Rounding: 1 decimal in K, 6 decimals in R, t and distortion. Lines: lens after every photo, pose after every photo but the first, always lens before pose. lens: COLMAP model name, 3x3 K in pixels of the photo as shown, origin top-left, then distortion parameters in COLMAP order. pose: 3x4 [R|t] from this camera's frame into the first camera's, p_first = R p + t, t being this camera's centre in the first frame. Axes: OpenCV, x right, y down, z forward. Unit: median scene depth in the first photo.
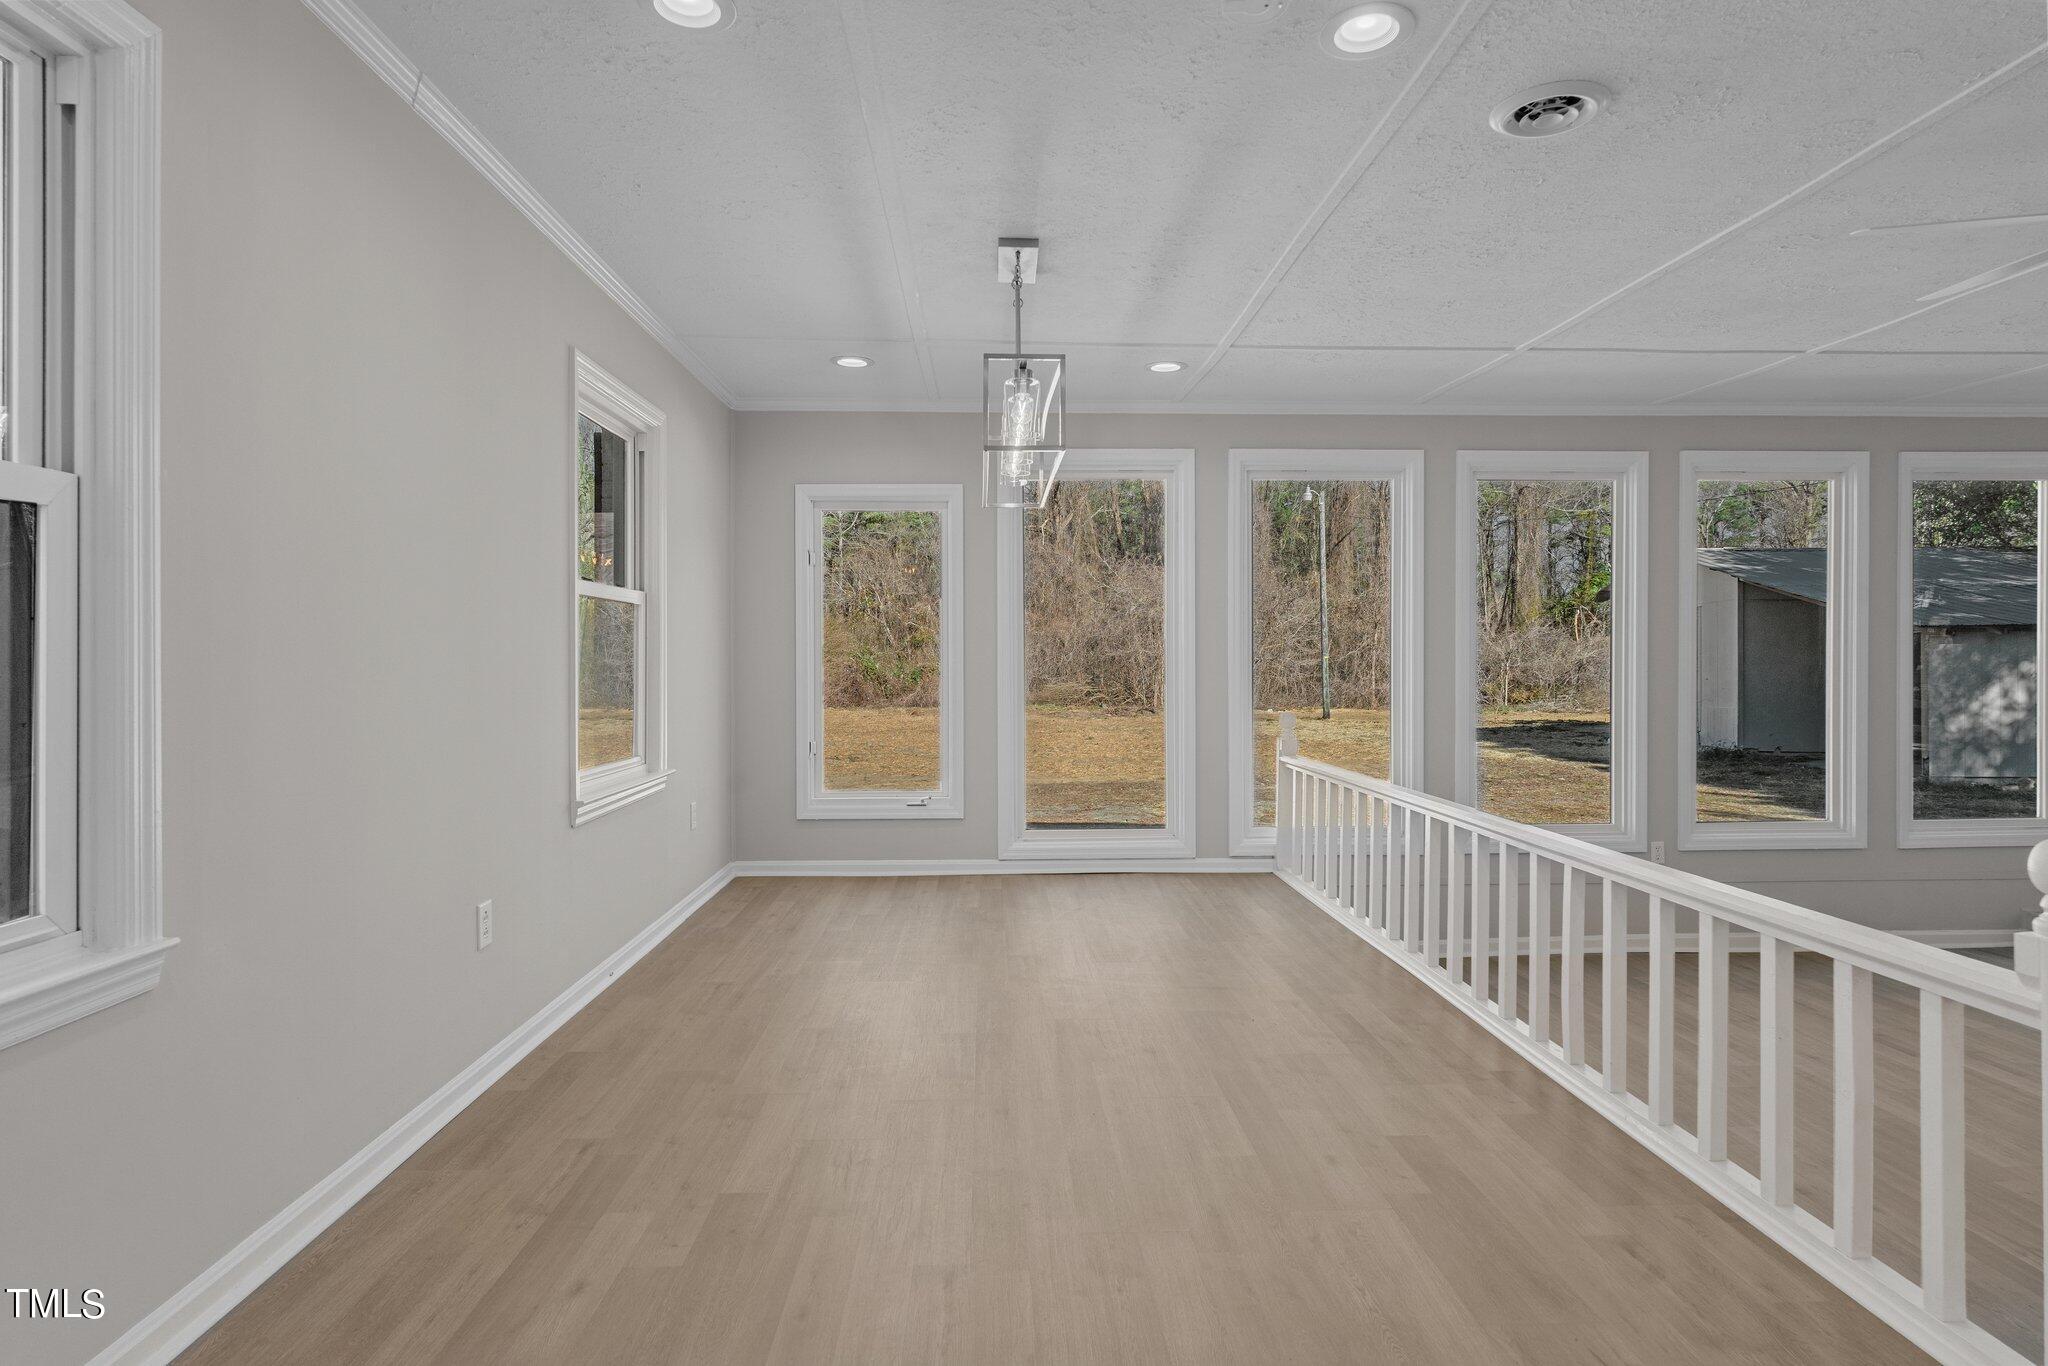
lens RADIAL K [[1096.2, 0, 1029.6], [0, 1096.2, 667.6], [0, 0, 1]] dist [-0.002213, 0.001046]
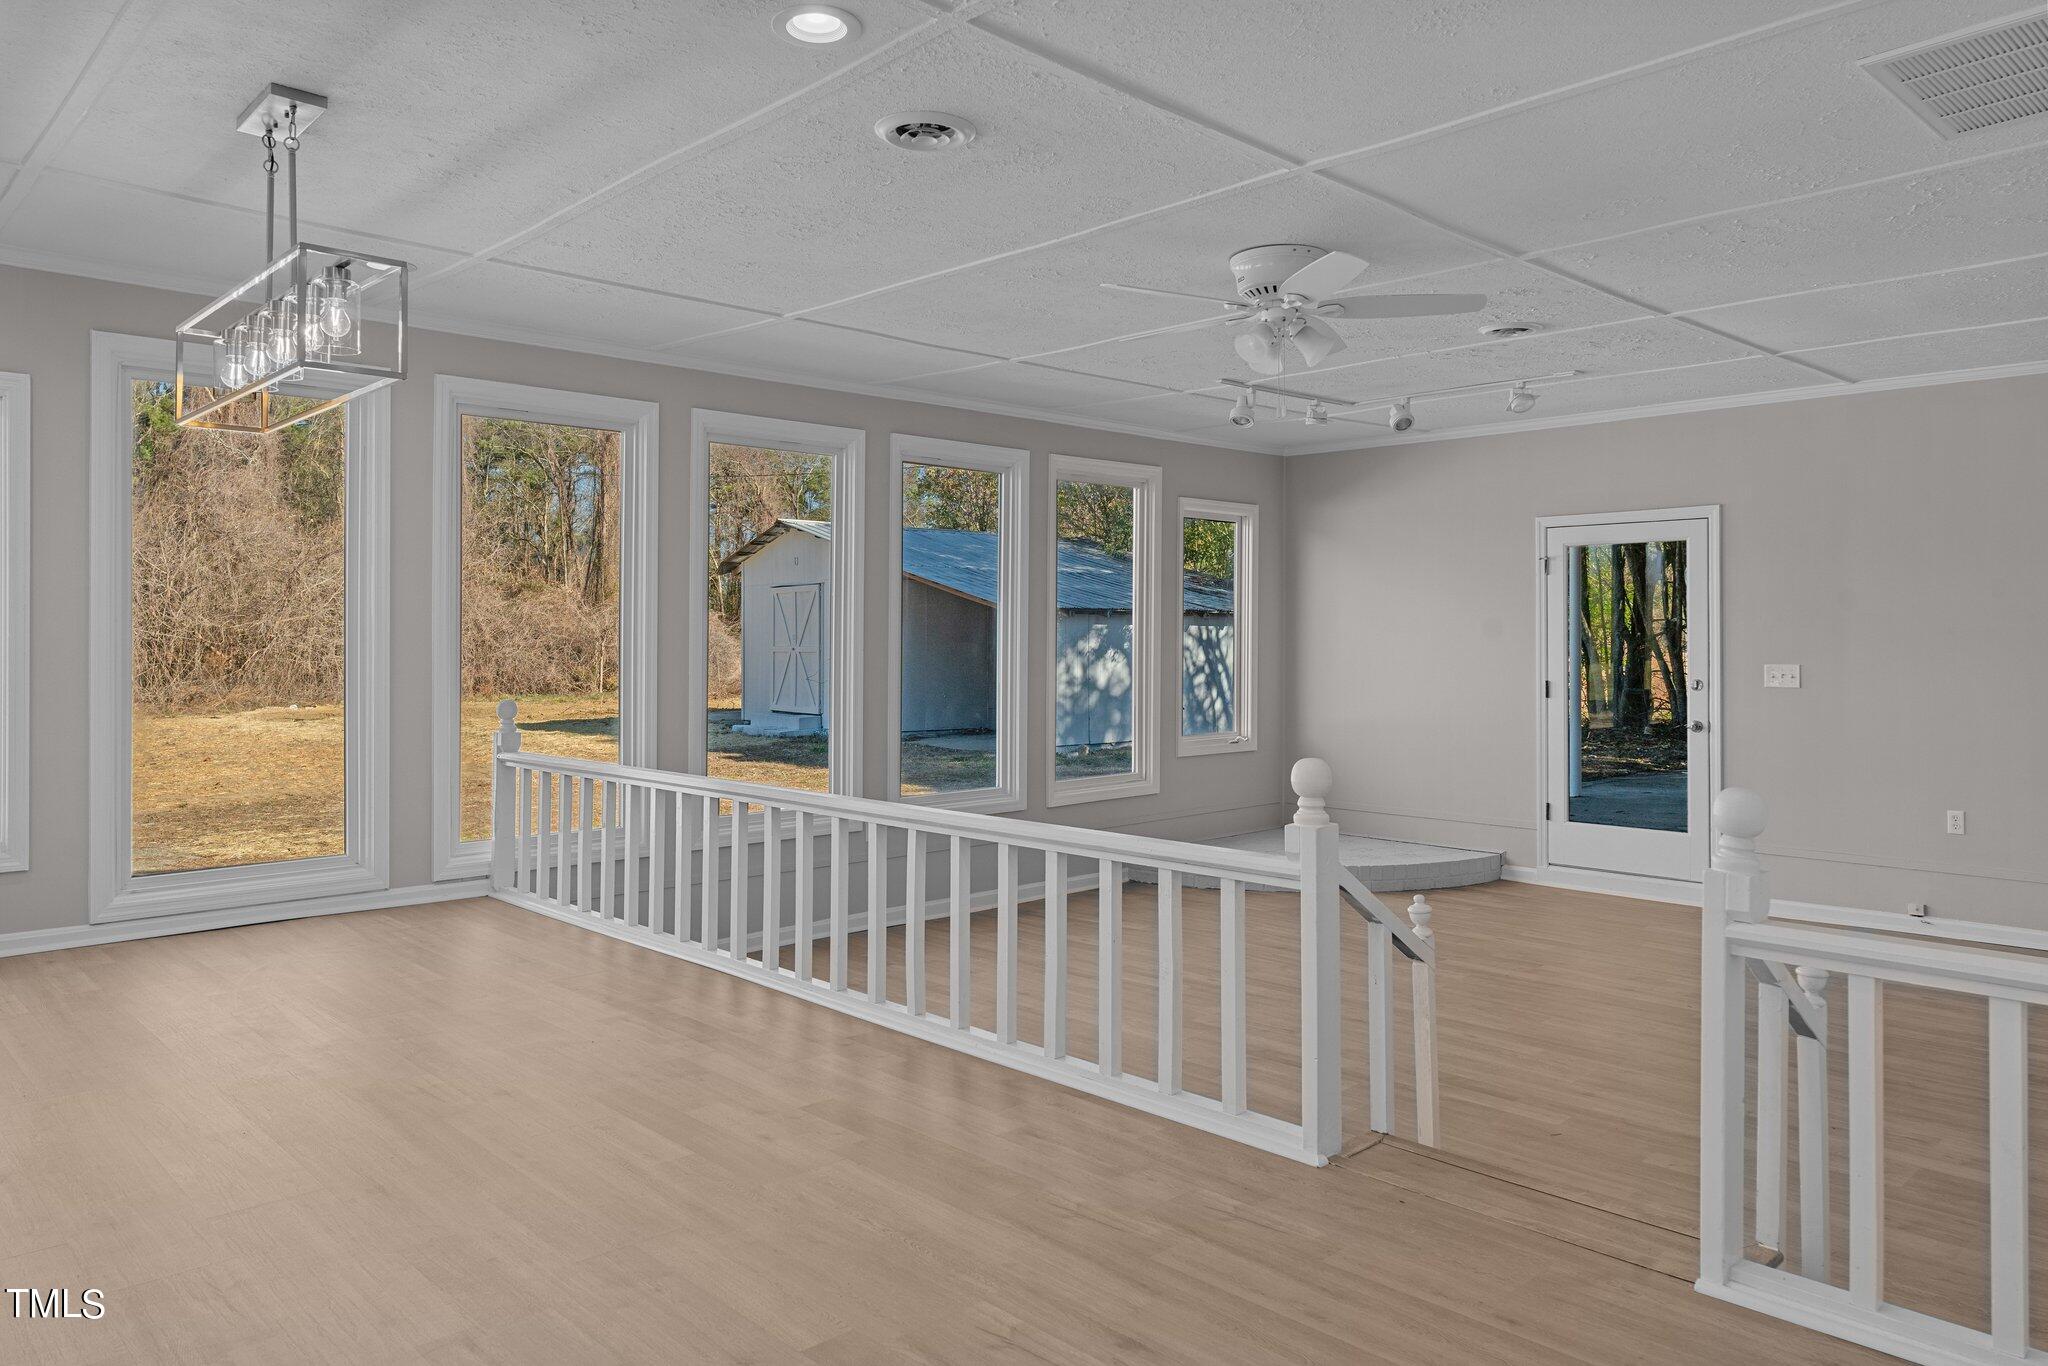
lens RADIAL K [[1373.3, 0, 1026.4], [0, 1373.3, 646.6], [0, 0, 1]] dist [-0.004004, 0.003183]
pose [[0.749079, -0.001065, 0.662480, -0.267386], [0.001585, 0.999999, -0.000185, 0.002115], [-0.662479, 0.001189, 0.749079, -0.065935]]
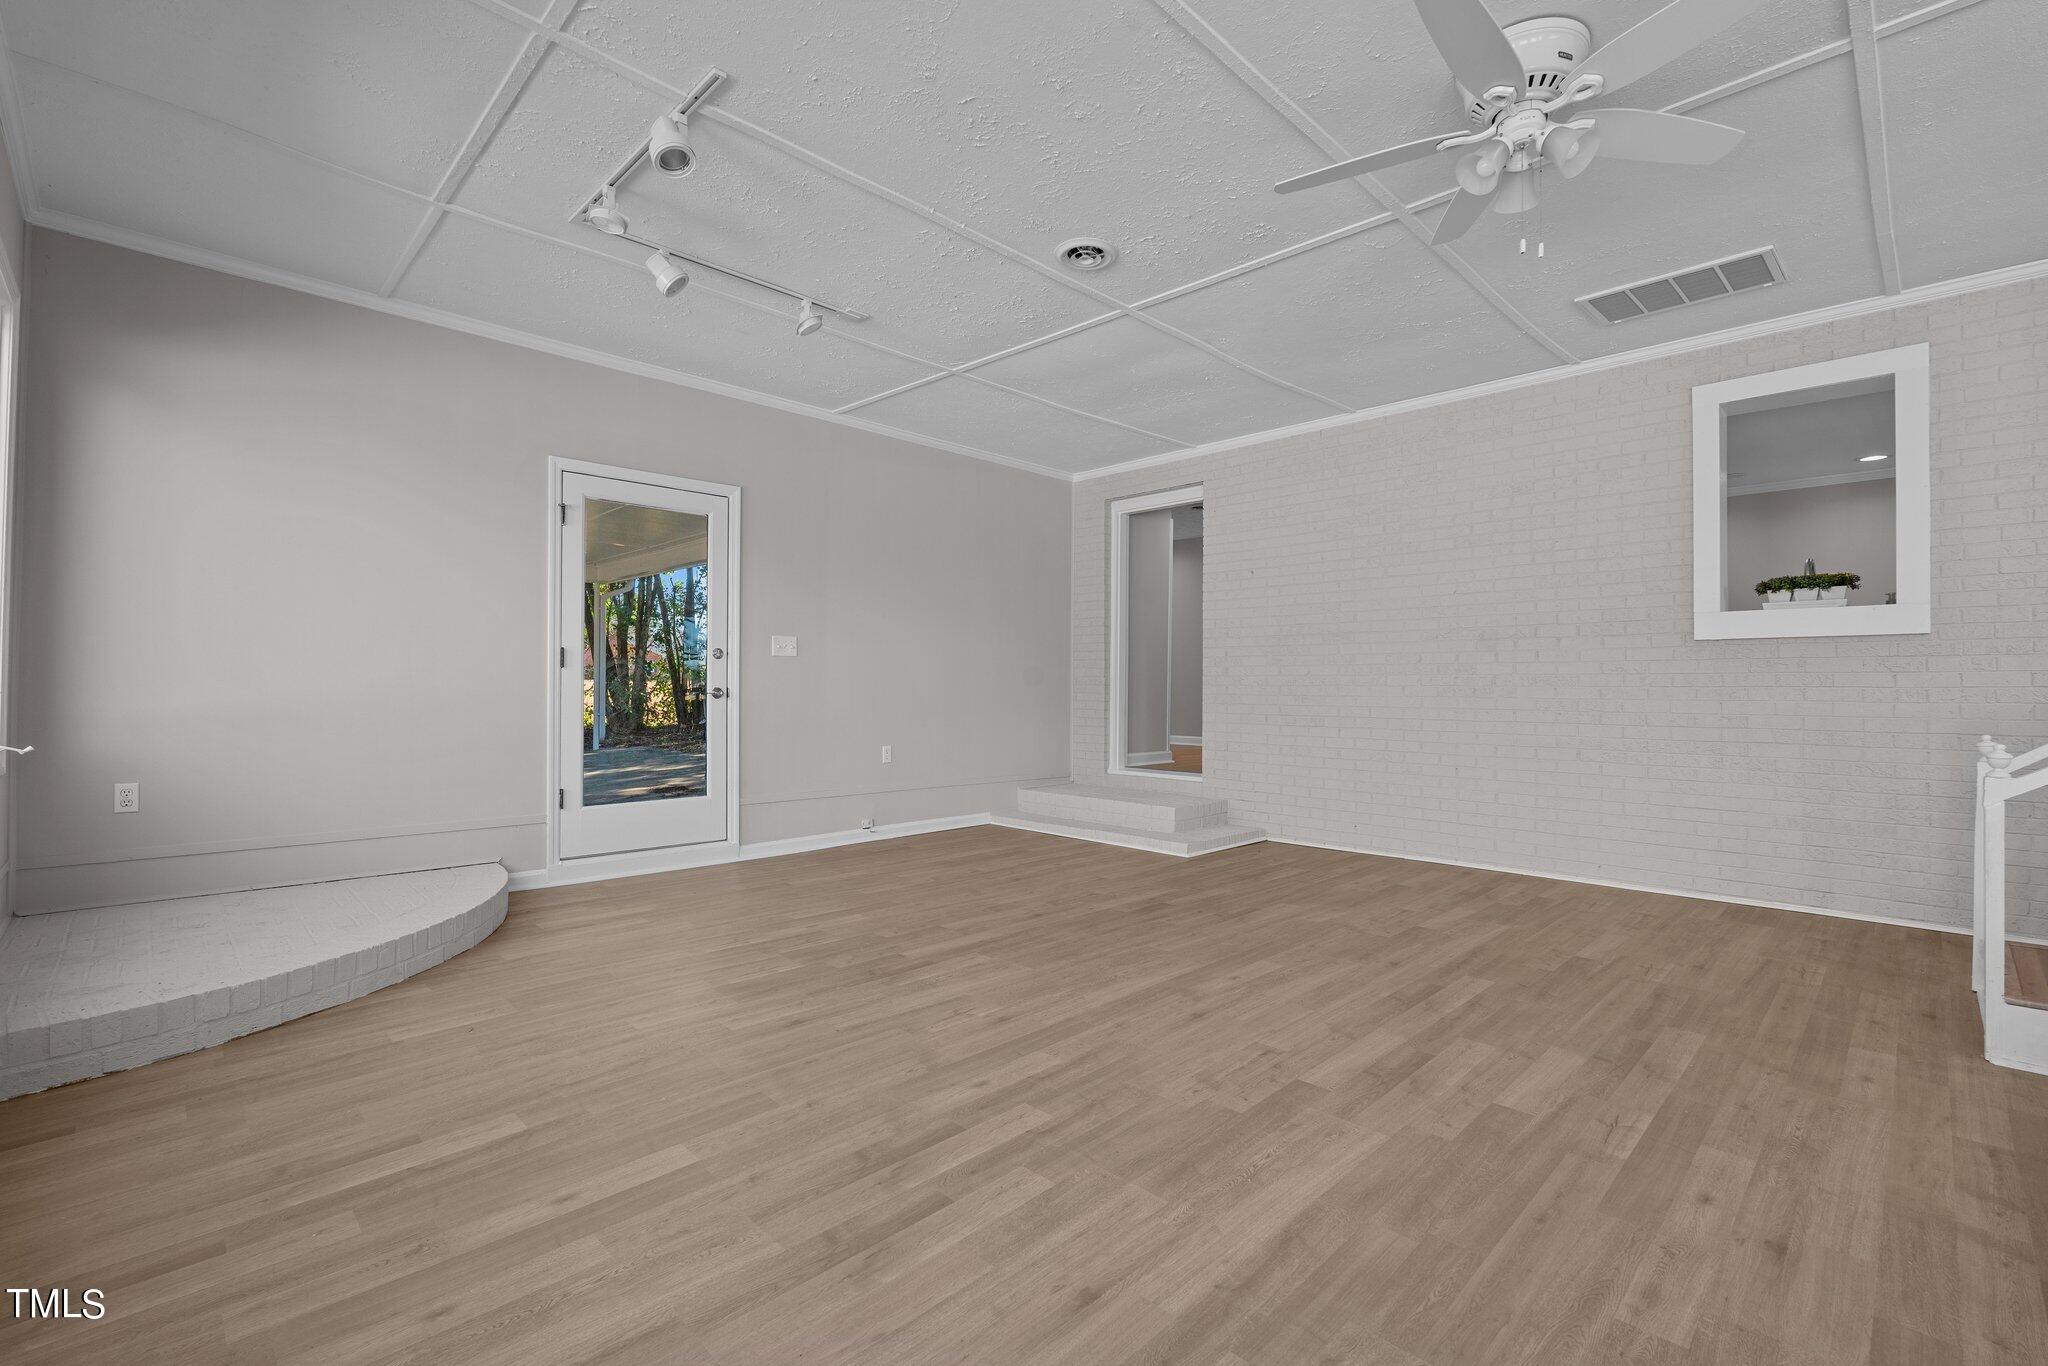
lens RADIAL K [[891.9, 0, 1024.0], [0, 891.9, 683.0], [0, 0, 1]] dist [-0.004519, -0.000151]
pose [[-0.674070, 0.002670, 0.738663, 0.579295], [-0.000665, 0.999991, -0.004221, 0.127533], [-0.738667, -0.003337, -0.674062, 1.596777]]
